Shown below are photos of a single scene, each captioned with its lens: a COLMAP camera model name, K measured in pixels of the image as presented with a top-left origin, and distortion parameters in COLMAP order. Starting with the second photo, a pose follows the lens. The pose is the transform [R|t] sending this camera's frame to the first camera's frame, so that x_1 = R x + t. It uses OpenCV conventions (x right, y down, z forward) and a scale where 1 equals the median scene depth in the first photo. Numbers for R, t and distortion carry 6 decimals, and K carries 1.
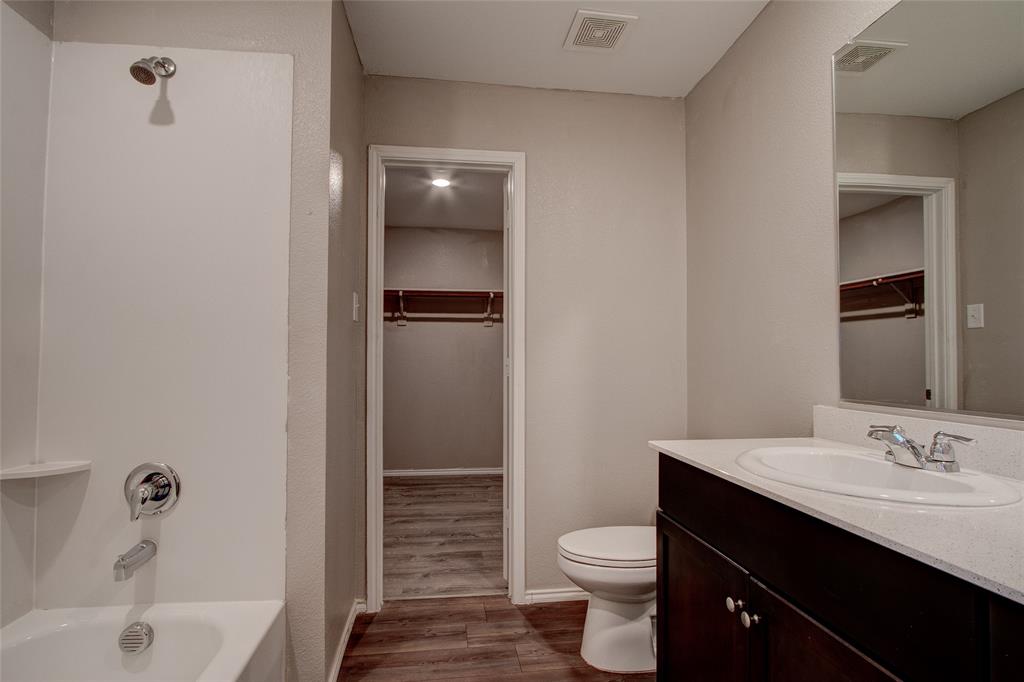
lens RADIAL K [[484.5, 0, 506.0], [0, 484.5, 342.6], [0, 0, 1]] dist [-0.017851, 0.001293]
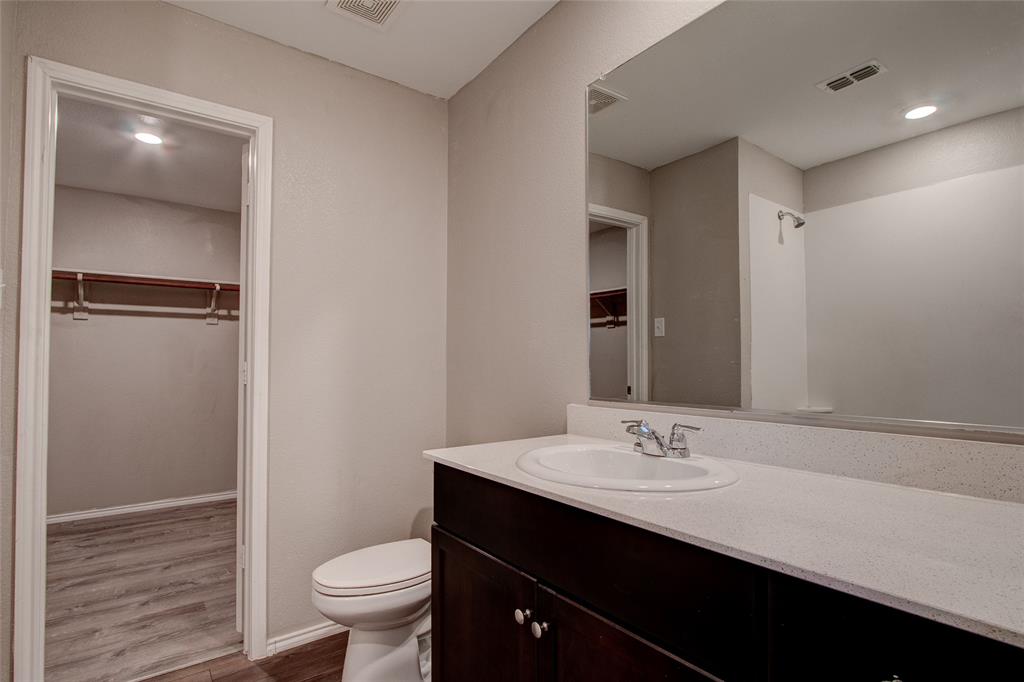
lens RADIAL K [[488.4, 0, 495.5], [0, 488.4, 343.5], [0, 0, 1]] dist [-0.014801, 0.001627]
pose [[0.877329, 0.013215, 0.479707, -0.019549], [-0.010679, 0.999911, -0.008015, 0.002458], [-0.479770, 0.001909, 0.877392, 0.066301]]
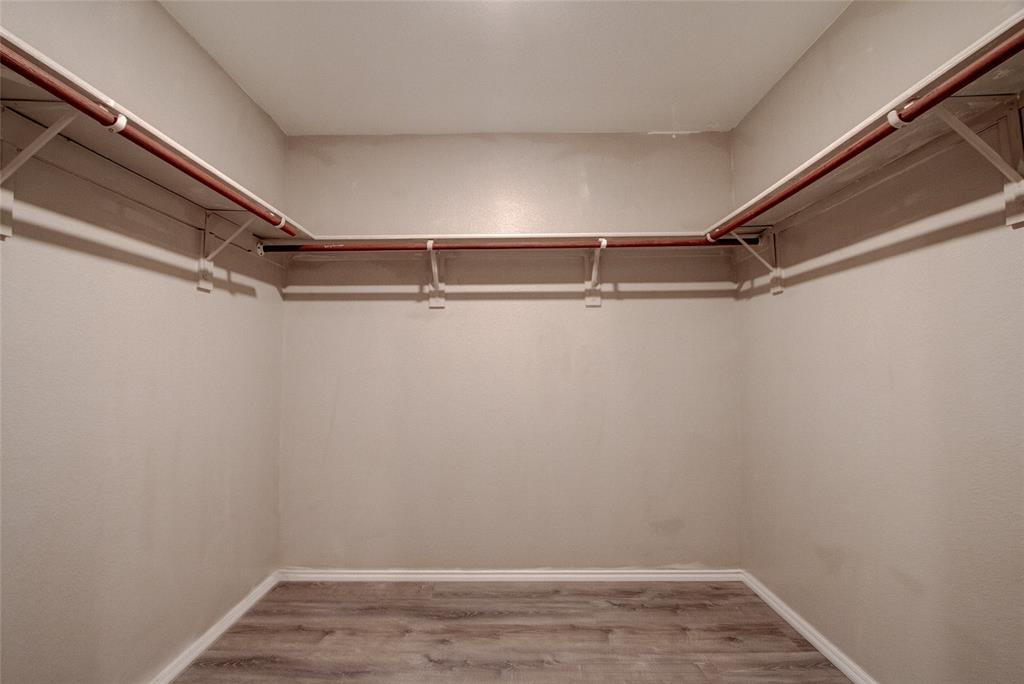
lens RADIAL K [[484.5, 0, 506.0], [0, 484.5, 343.6], [0, 0, 1]] dist [-0.017851, 0.001293]
pose [[0.989971, -0.016681, -0.140281, -0.124051], [0.014742, 0.999781, -0.014844, 0.031351], [0.140498, 0.012627, 0.990000, 0.964797]]
